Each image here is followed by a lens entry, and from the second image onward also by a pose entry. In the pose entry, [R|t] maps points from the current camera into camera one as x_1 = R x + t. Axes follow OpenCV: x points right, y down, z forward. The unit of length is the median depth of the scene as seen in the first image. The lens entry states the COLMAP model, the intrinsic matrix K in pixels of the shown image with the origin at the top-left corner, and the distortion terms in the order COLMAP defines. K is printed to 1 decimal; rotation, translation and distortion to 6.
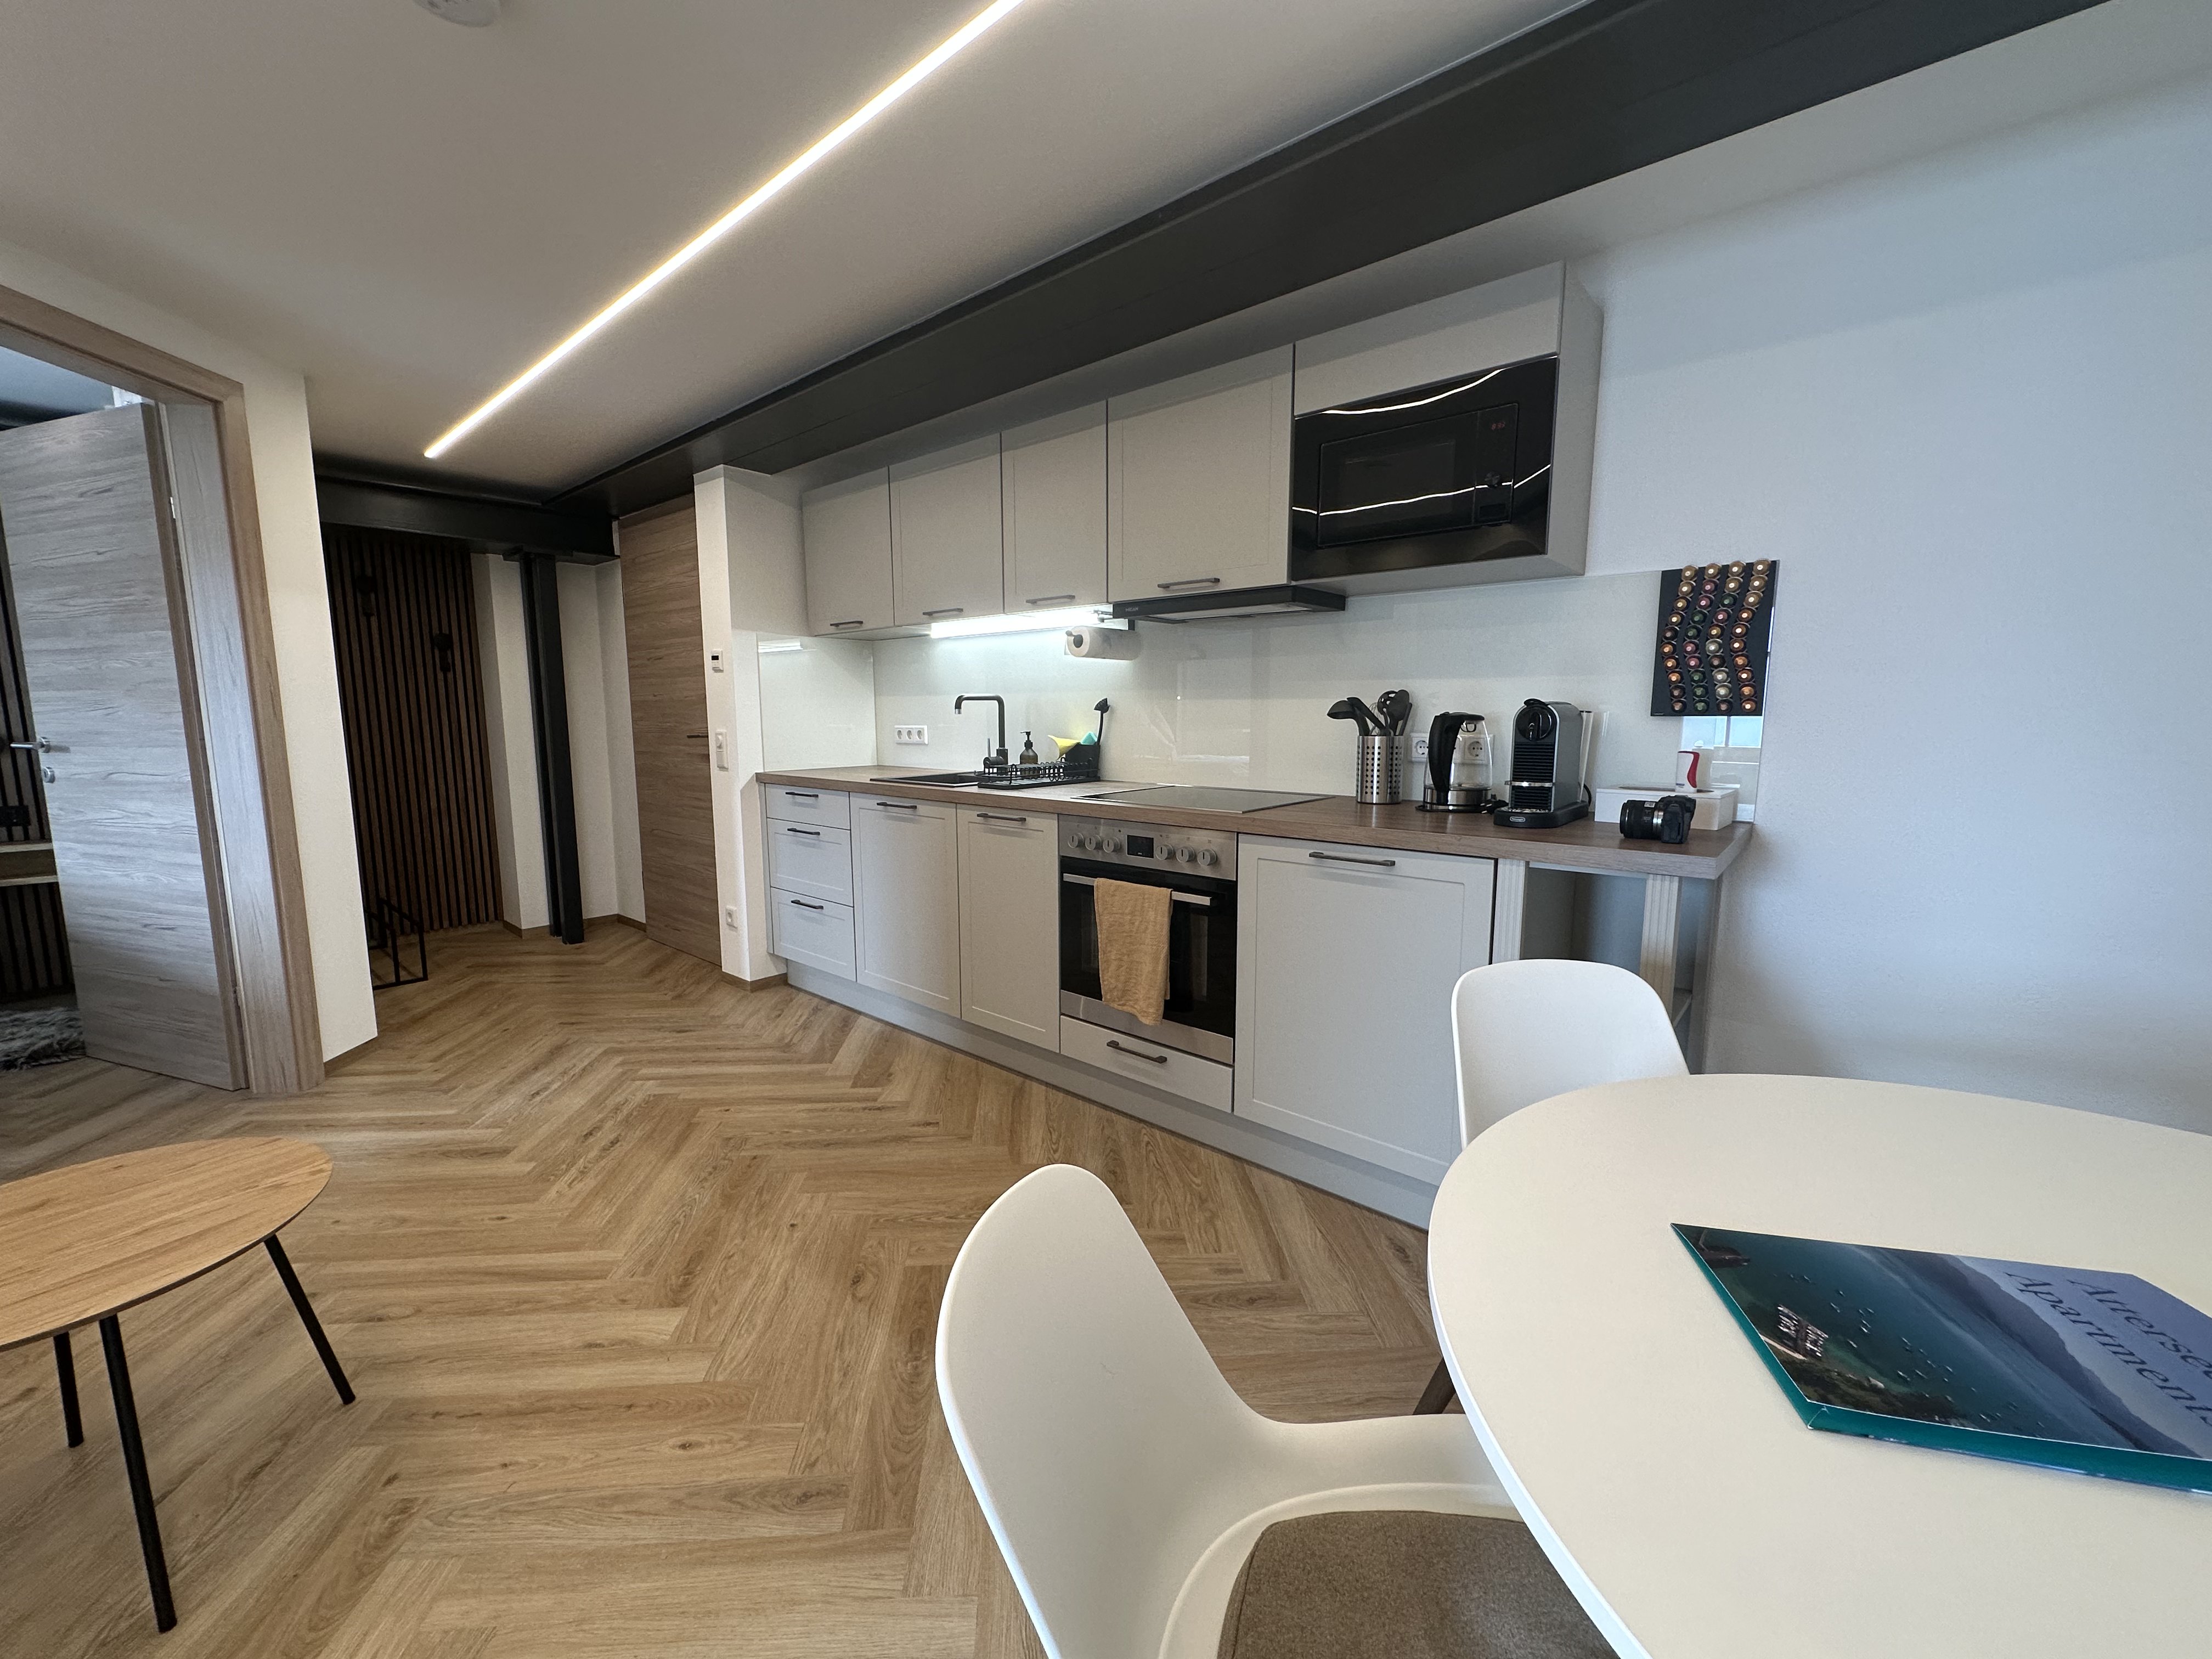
lens RADIAL K [[873.8, 0, 1099.0], [0, 873.8, 827.5], [0, 0, 1]] dist [-0.000719, 0.000071]
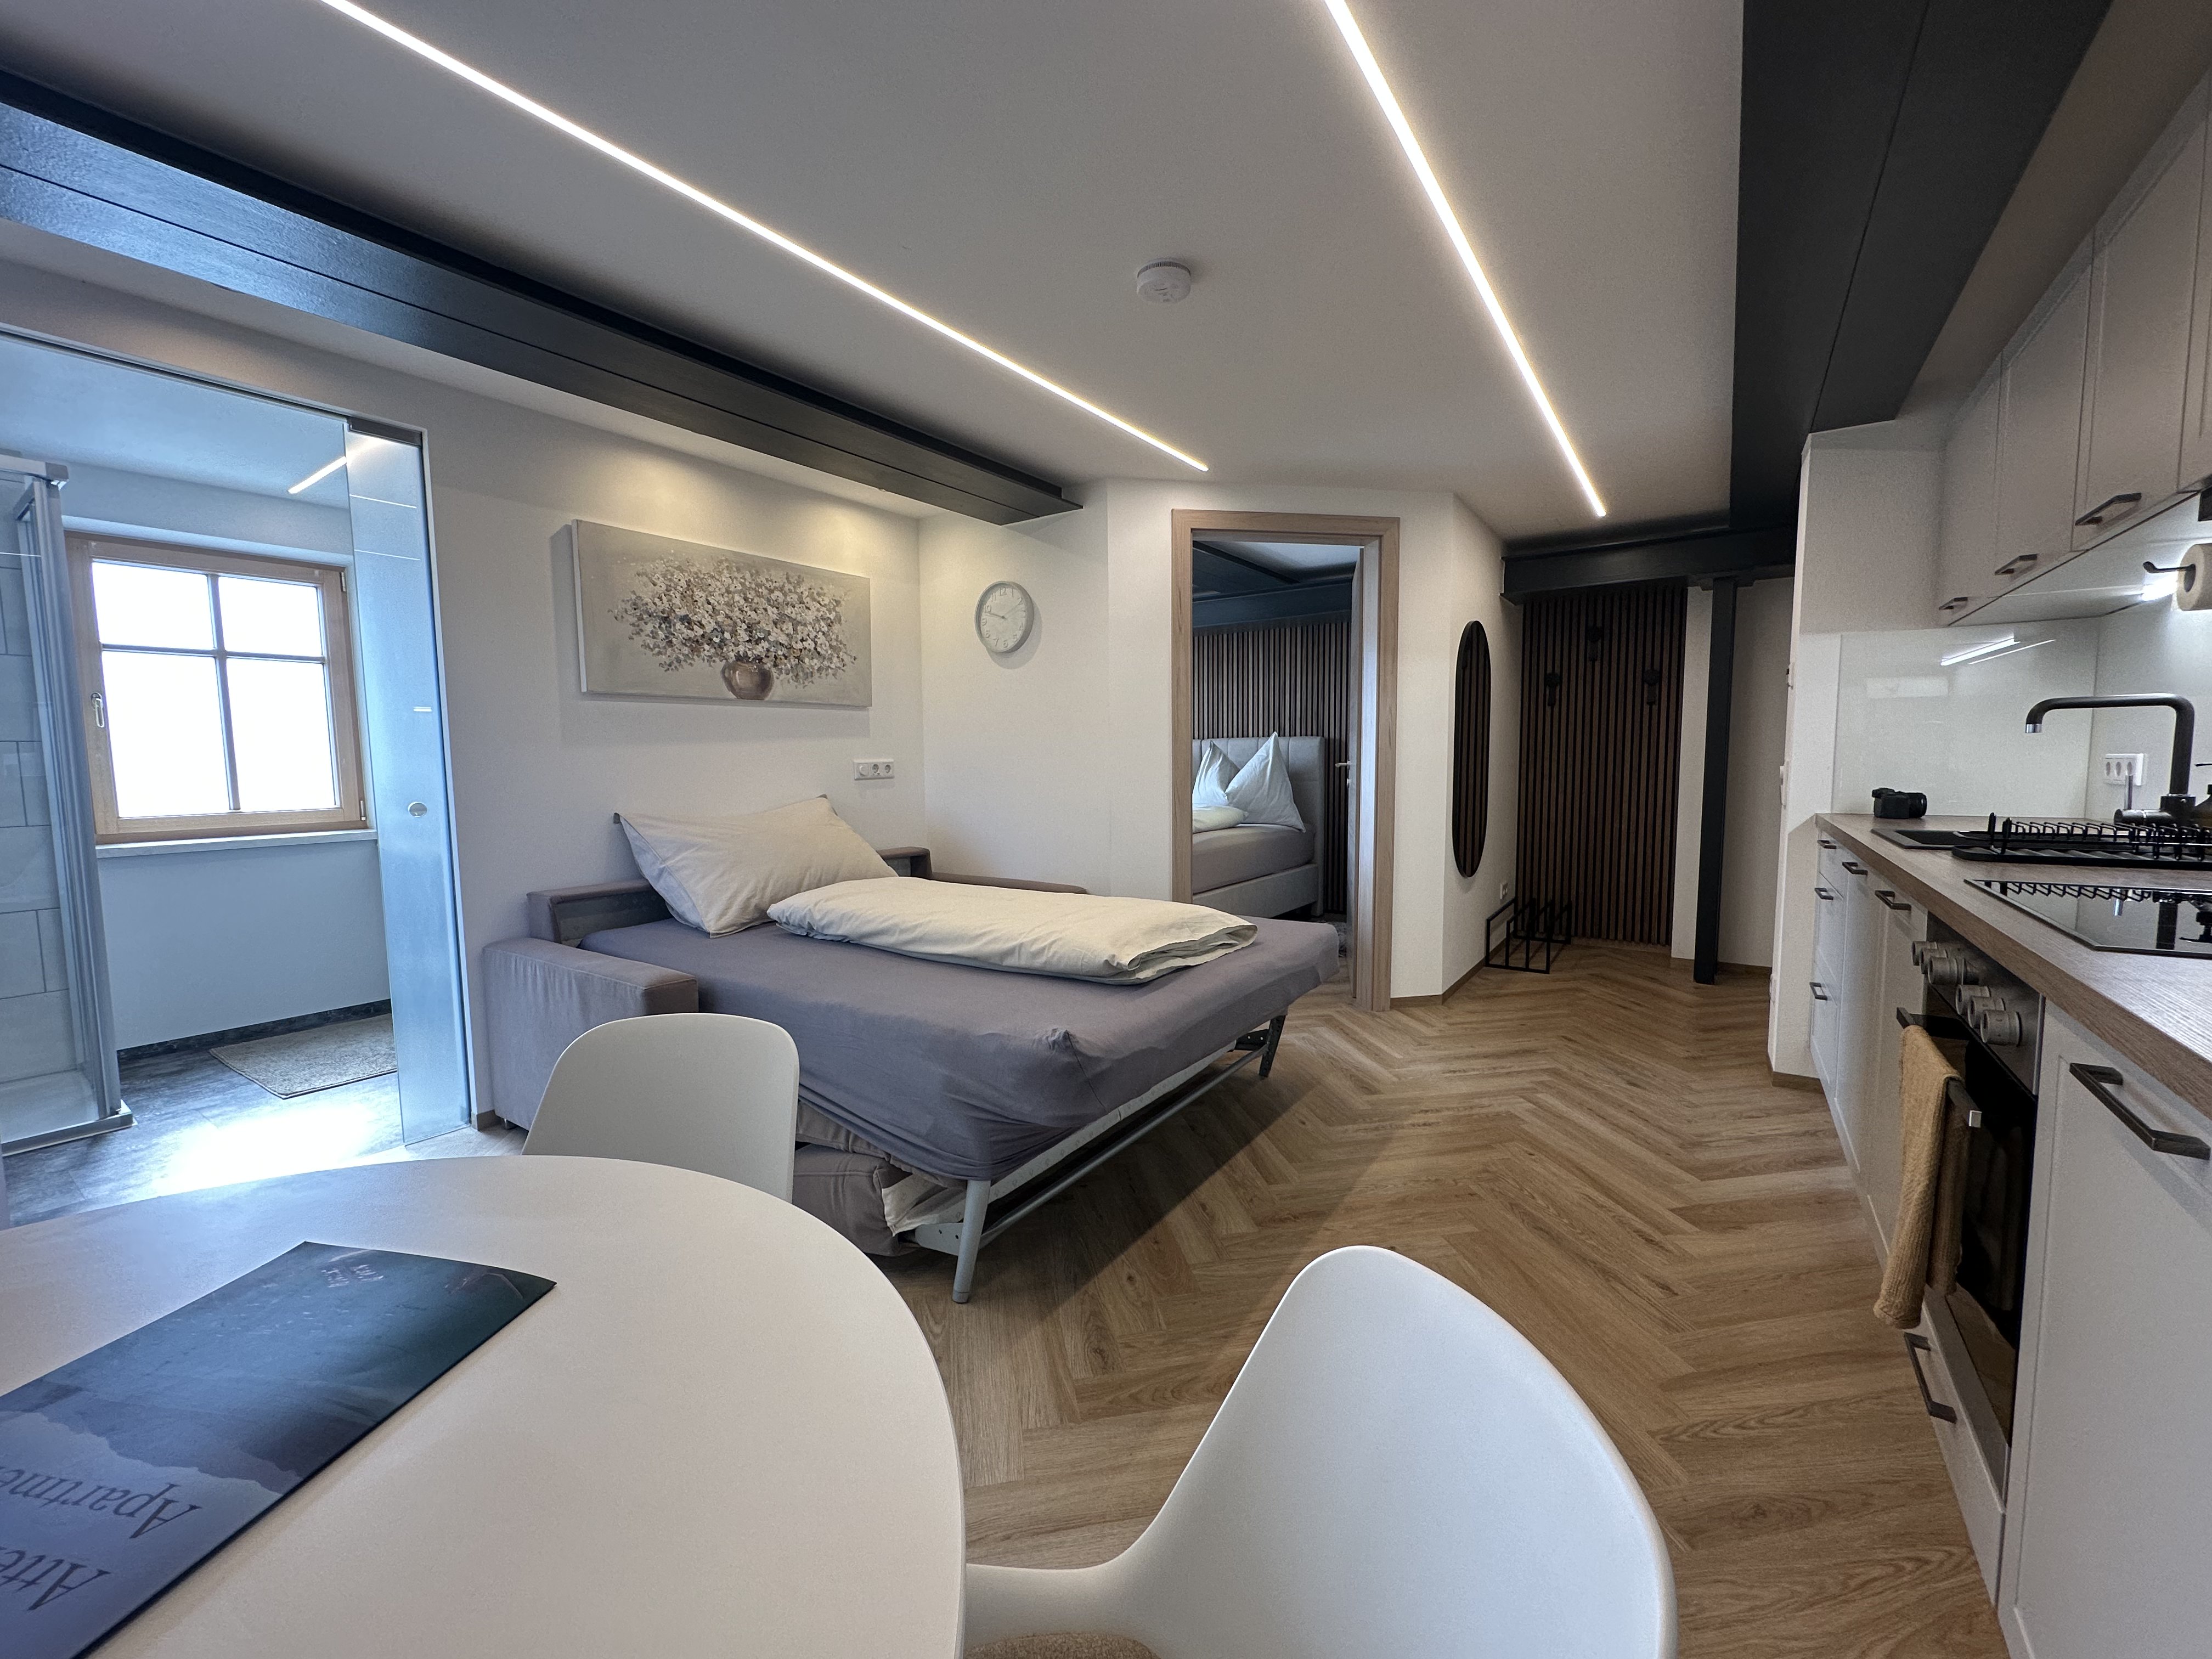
lens RADIAL K [[877.5, 0, 1106.4], [0, 877.5, 824.2], [0, 0, 1]] dist [-0.000087, 0.000163]
pose [[0.114959, 0.077607, -0.990334, 0.360292], [-0.120035, 0.990724, 0.063704, -0.030489], [0.986091, 0.111552, 0.123208, 0.318813]]
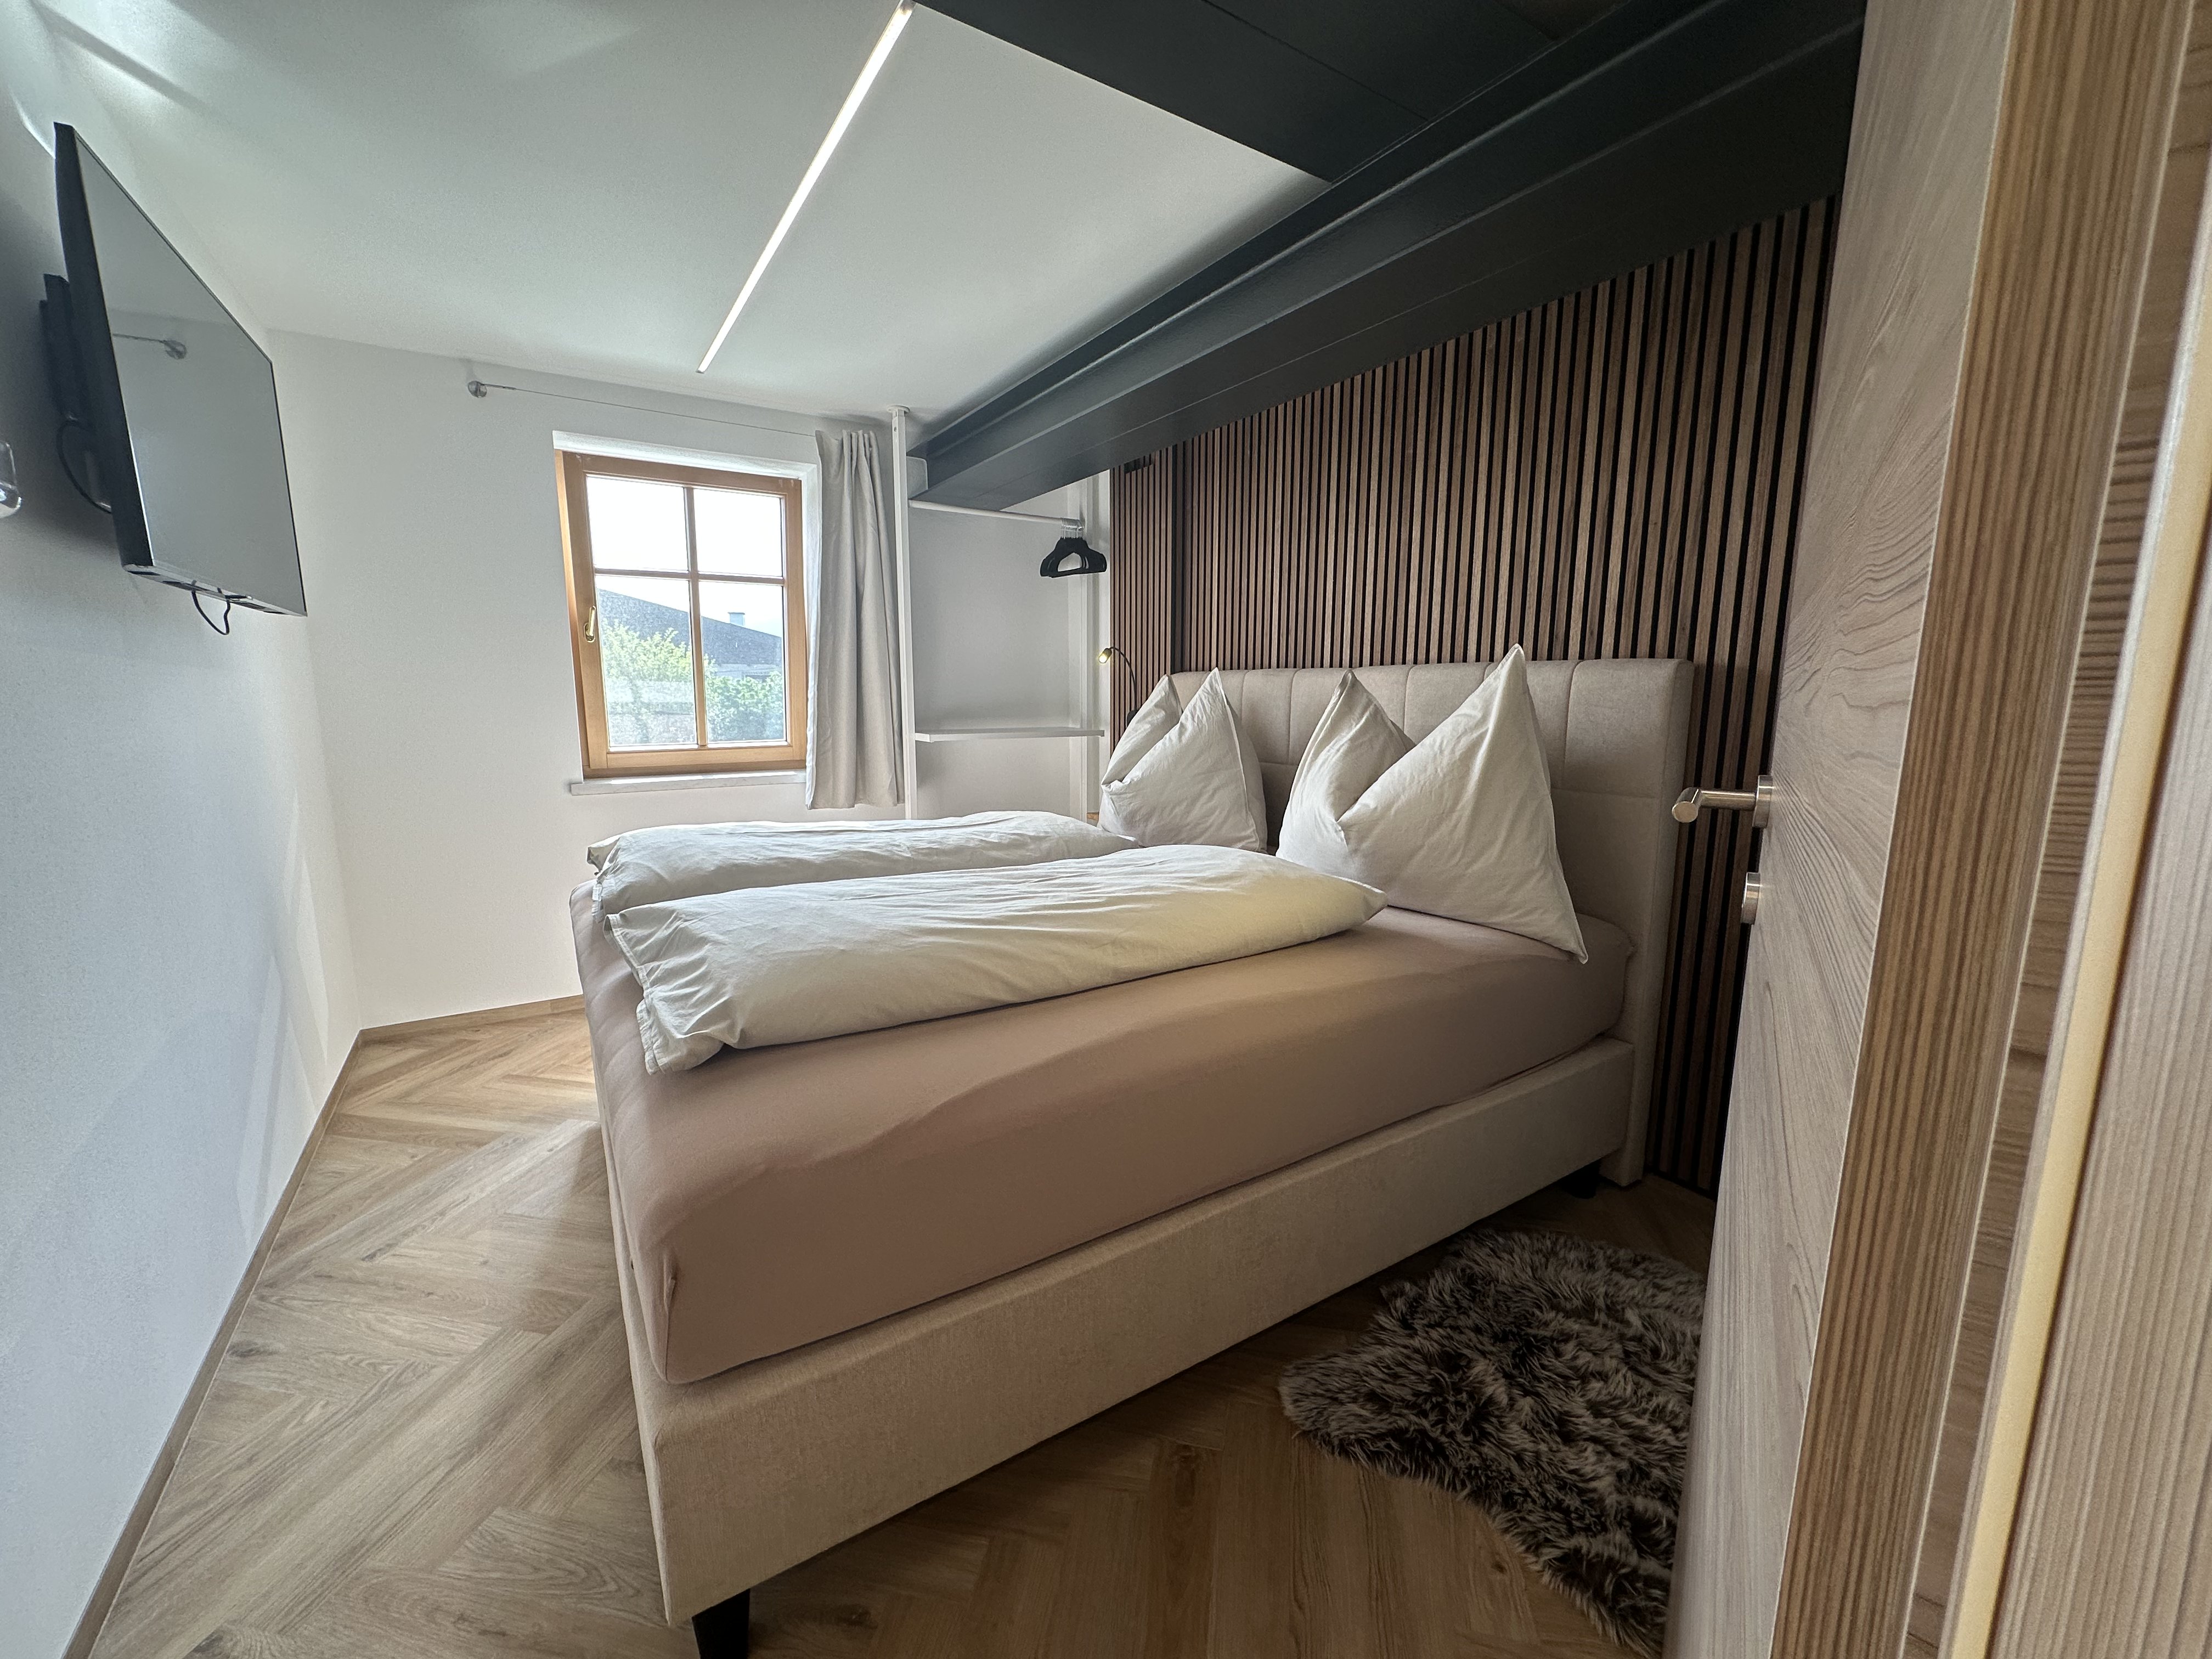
lens RADIAL K [[882.2, 0, 1101.6], [0, 882.2, 828.0], [0, 0, 1]] dist [-0.001480, 0.000460]
pose [[-0.268155, 0.149475, -0.951709, -0.762028], [-0.127801, 0.973639, 0.188929, -0.102337], [0.954861, 0.172291, -0.241983, 0.768570]]
